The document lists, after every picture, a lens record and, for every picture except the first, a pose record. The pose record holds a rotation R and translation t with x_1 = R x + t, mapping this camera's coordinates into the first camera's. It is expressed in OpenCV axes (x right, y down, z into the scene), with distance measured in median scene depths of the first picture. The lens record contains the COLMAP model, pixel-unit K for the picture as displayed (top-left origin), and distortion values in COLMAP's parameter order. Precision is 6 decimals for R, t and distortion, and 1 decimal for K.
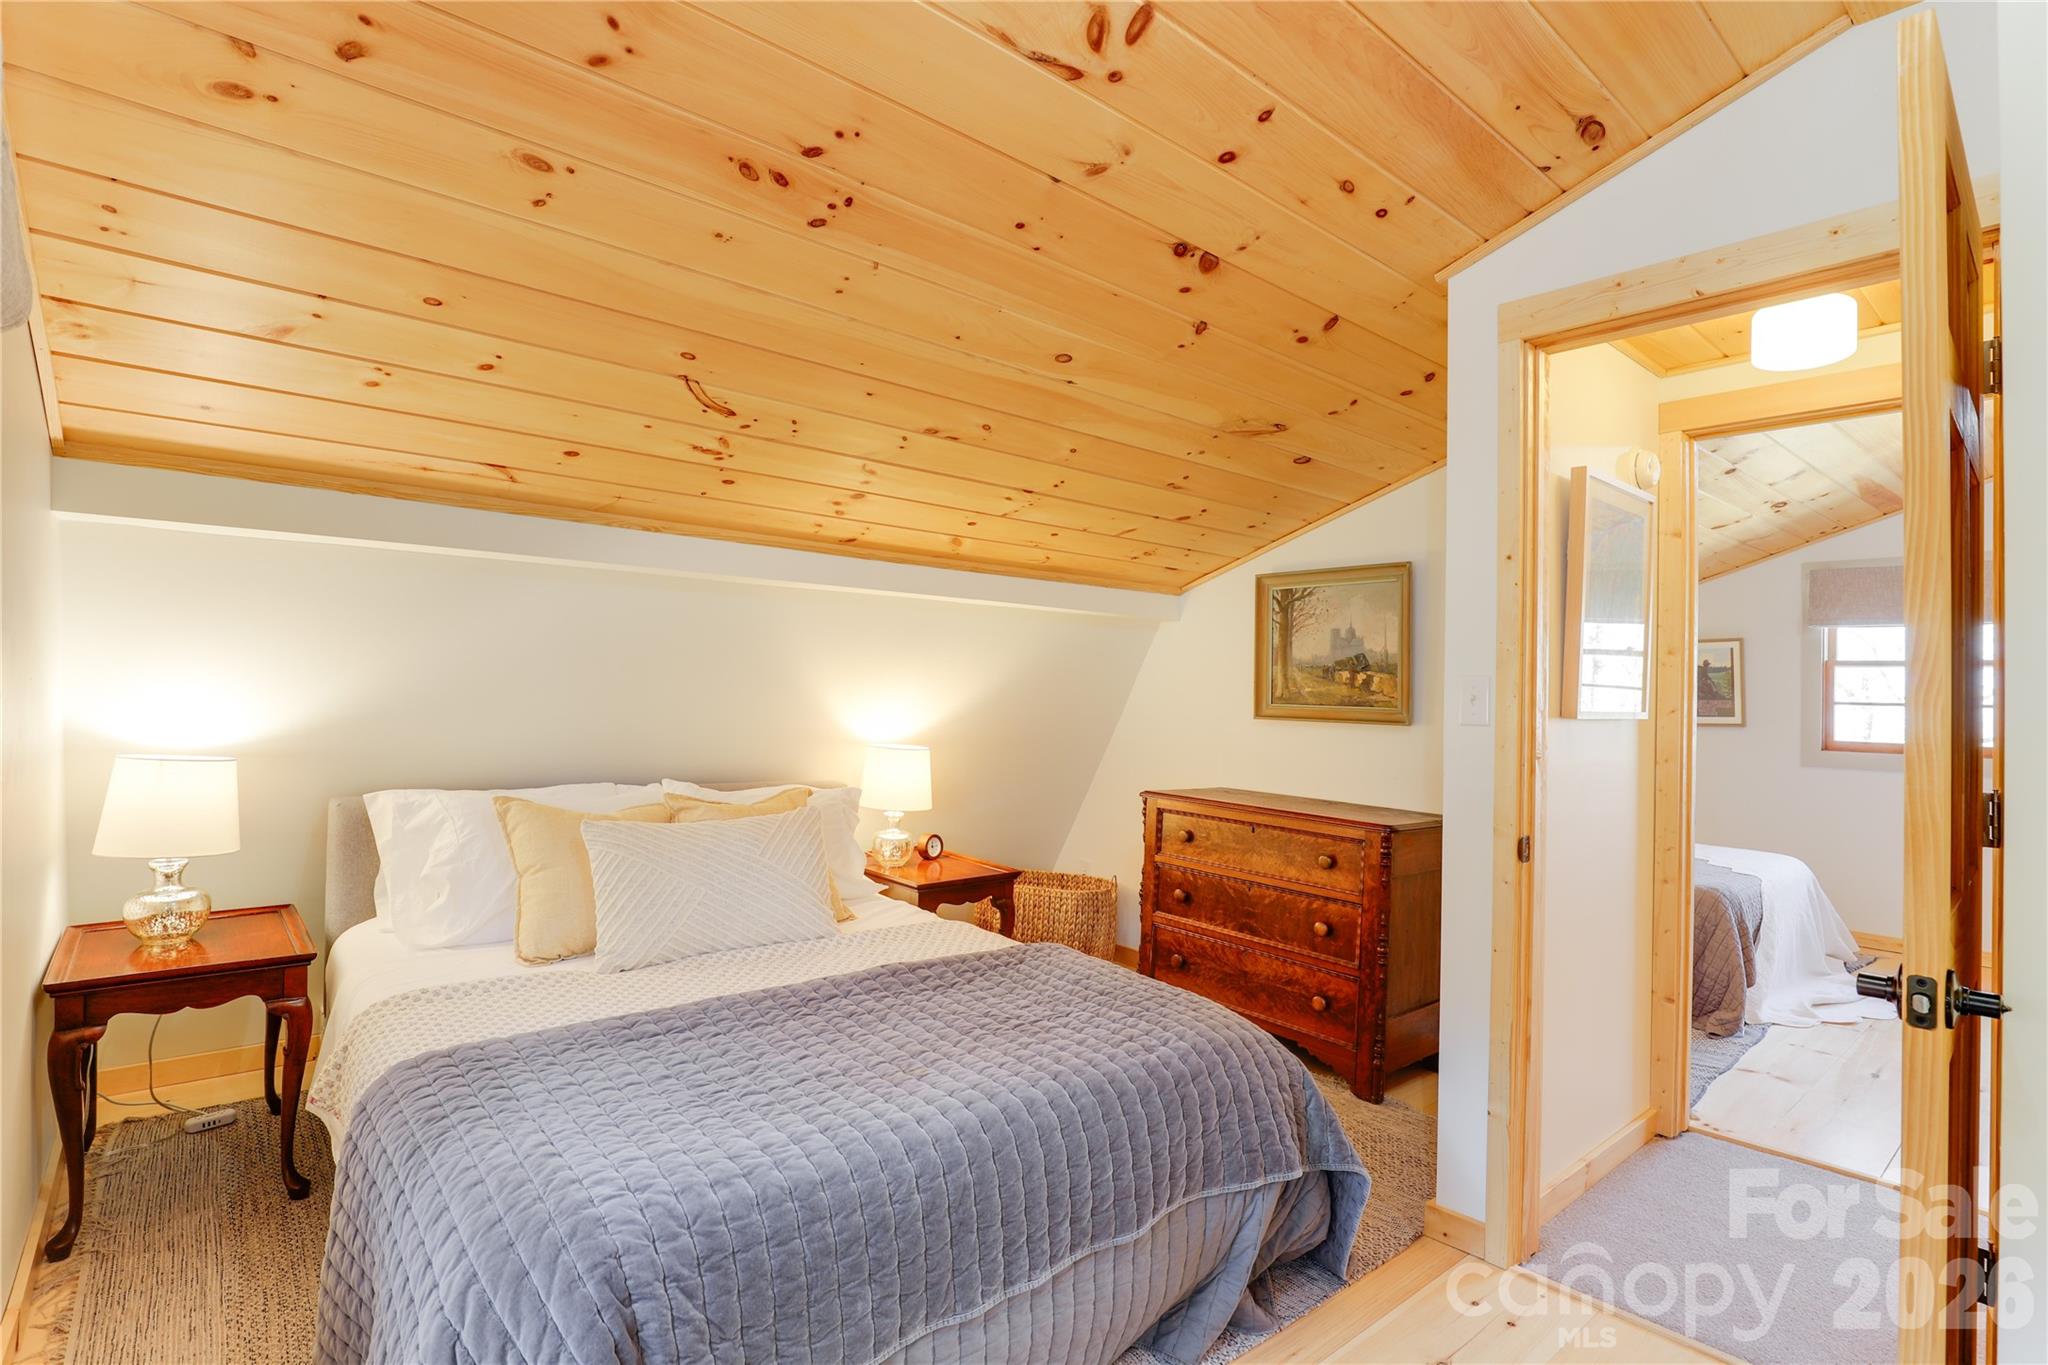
lens RADIAL K [[981.6, 0, 956.4], [0, 981.6, 672.5], [0, 0, 1]] dist [-0.040668, 0.007819]
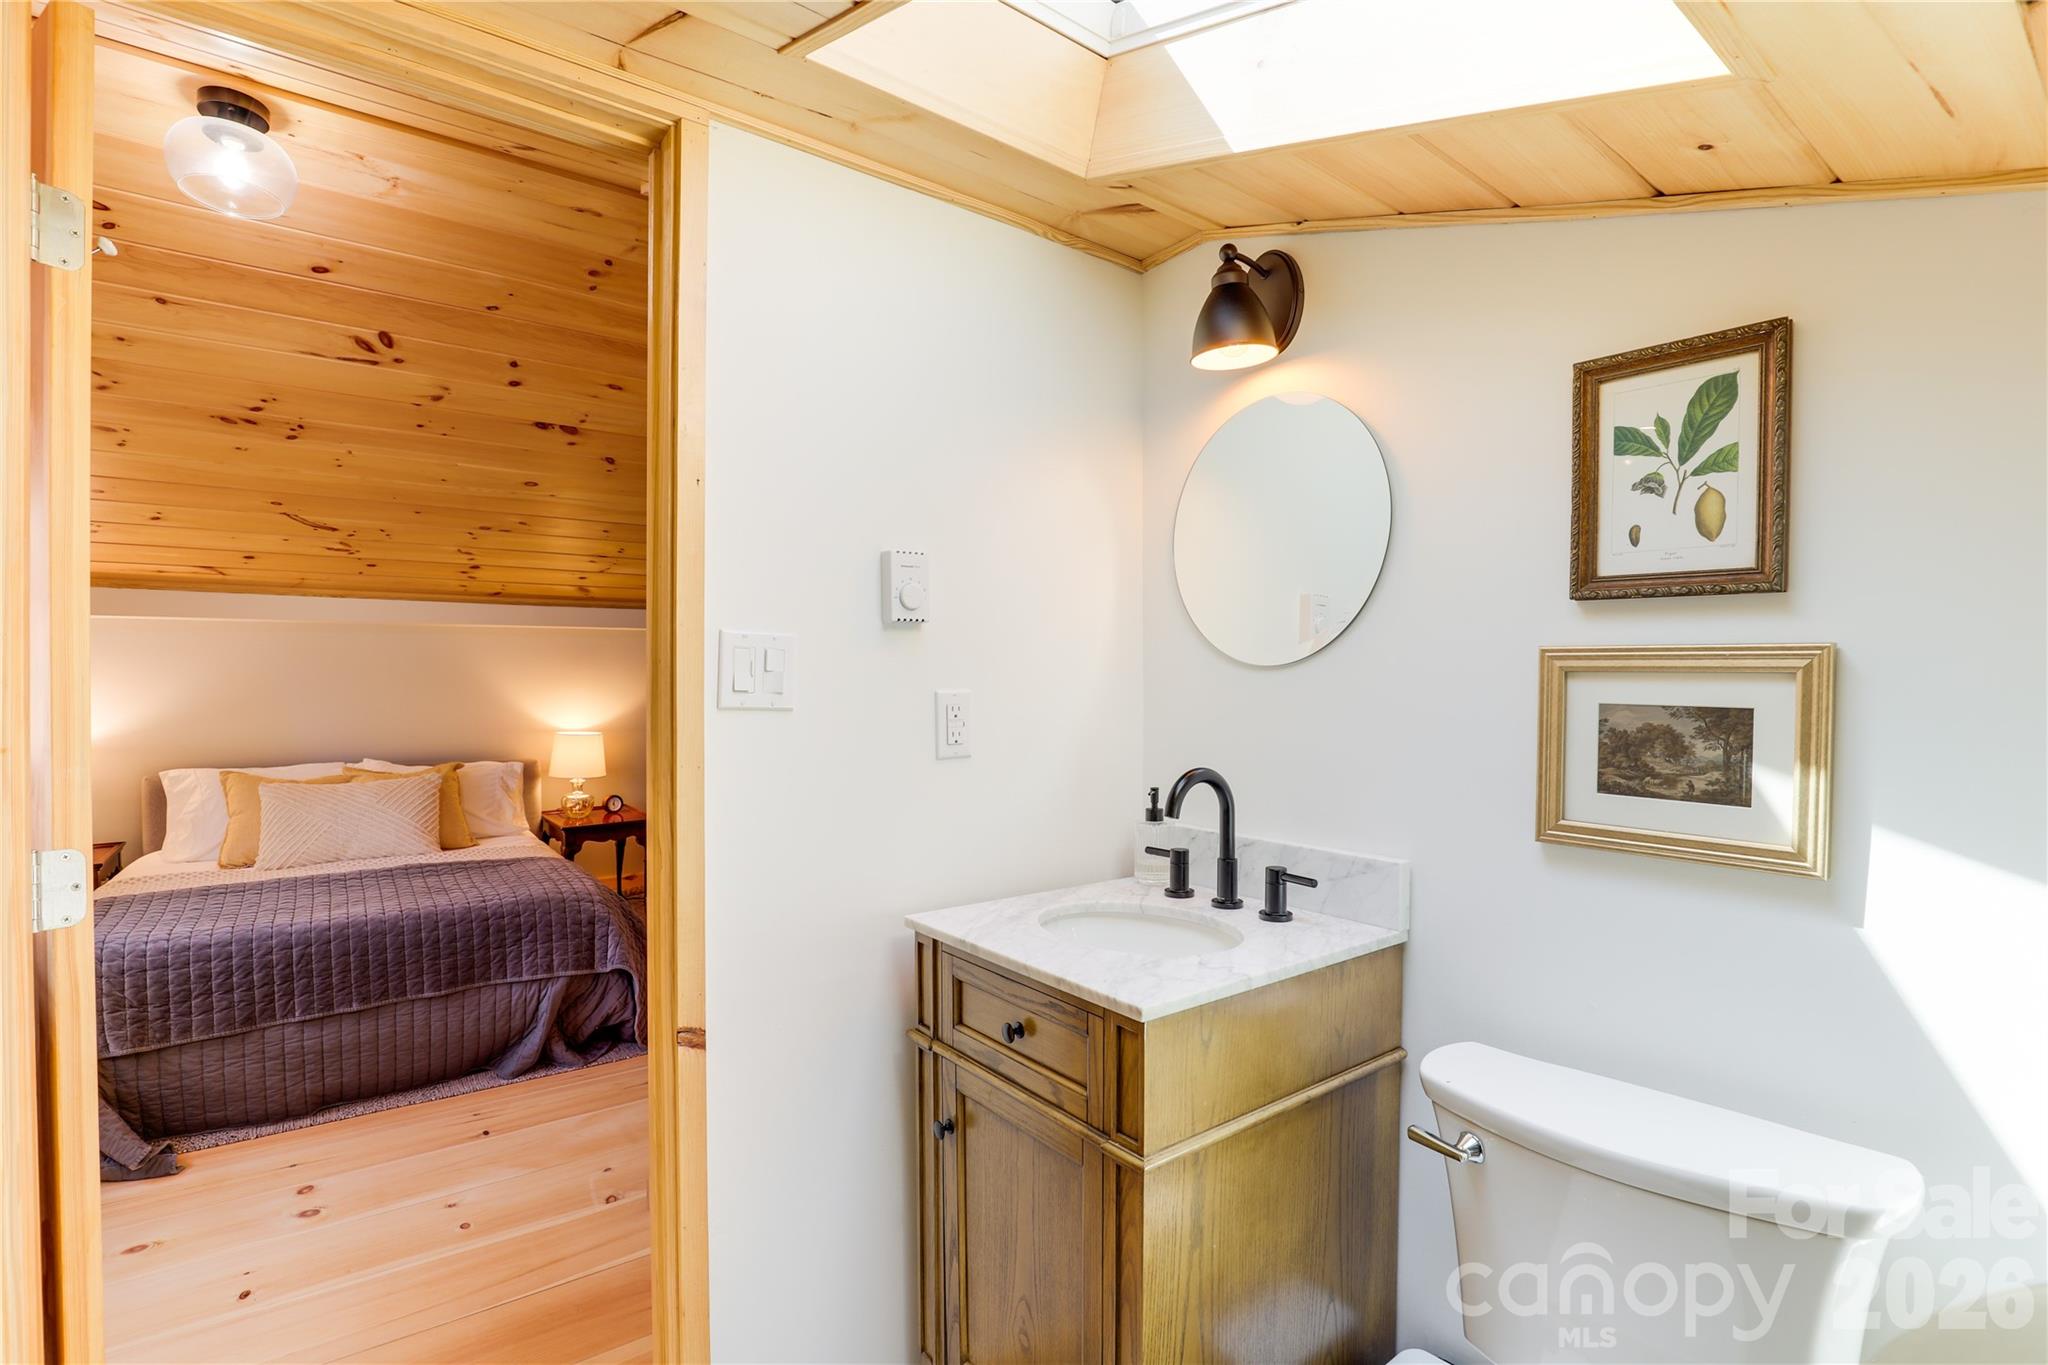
lens RADIAL K [[981.6, 0, 1021.8], [0, 981.6, 687.4], [0, 0, 1]] dist [-0.040668, 0.007819]
pose [[0.997683, -0.031904, -0.060087, 0.962120], [0.033620, 0.999049, 0.027769, -0.009674], [0.059144, -0.029725, 0.997807, -0.510396]]
